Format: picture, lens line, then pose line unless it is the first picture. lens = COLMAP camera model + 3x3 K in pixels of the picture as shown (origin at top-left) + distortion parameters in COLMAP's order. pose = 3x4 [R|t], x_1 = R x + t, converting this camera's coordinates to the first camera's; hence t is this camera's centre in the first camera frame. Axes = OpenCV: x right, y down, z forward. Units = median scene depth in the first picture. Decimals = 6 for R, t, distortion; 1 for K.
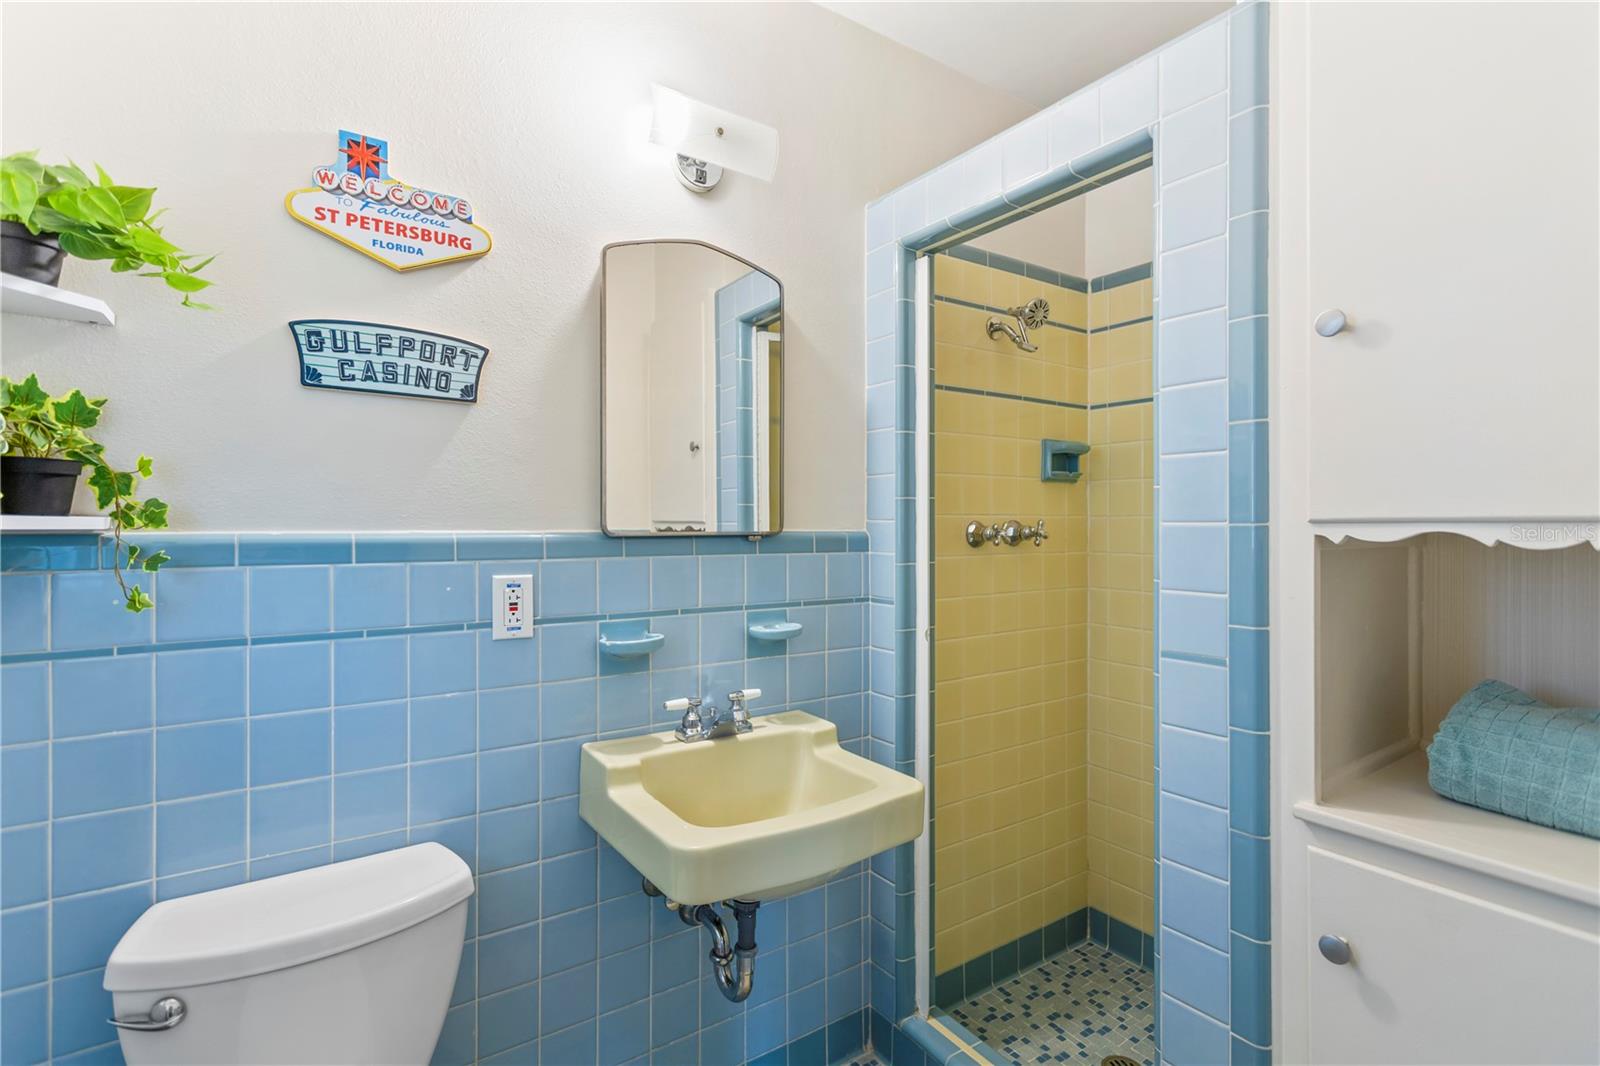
lens RADIAL K [[763.2, 0, 794.1], [0, 763.2, 526.3], [0, 0, 1]] dist [0.002102, 0.000768]
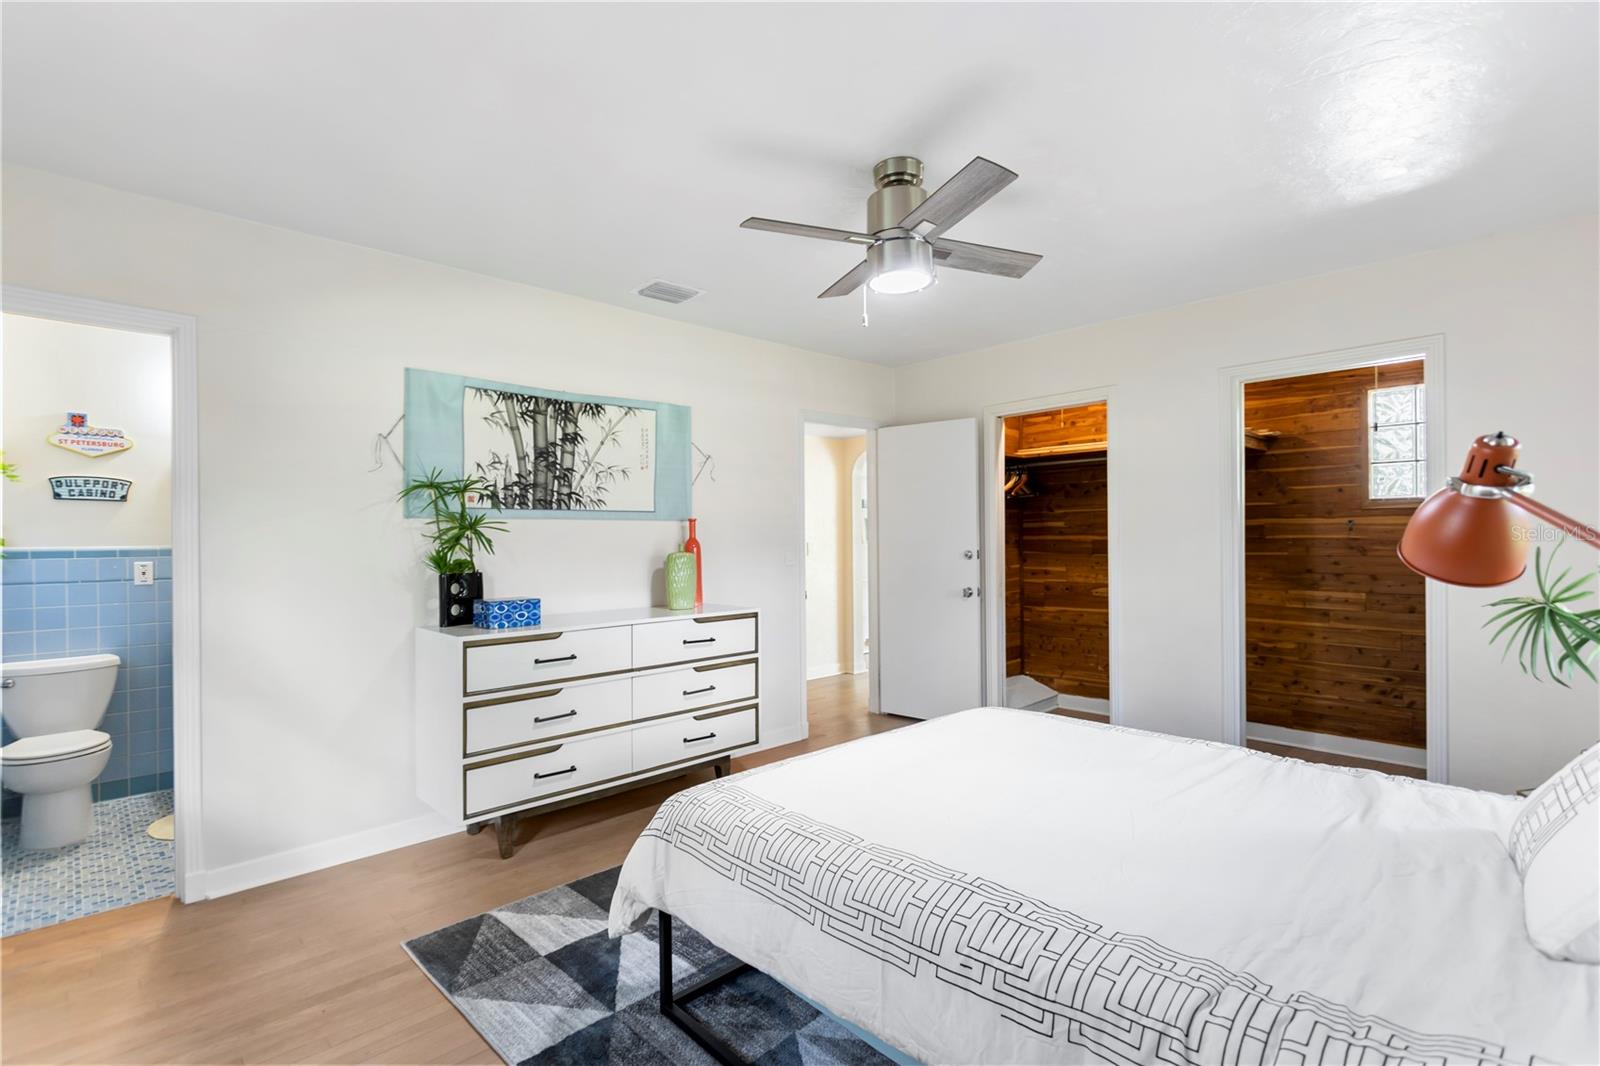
lens RADIAL K [[763.2, 0, 798.3], [0, 763.2, 538.0], [0, 0, 1]] dist [0.002102, 0.000768]
pose [[0.985489, -0.010560, 0.169413, 1.655872], [0.010493, 0.999944, 0.001287, -0.003502], [-0.169417, 0.000509, 0.985544, -2.357776]]
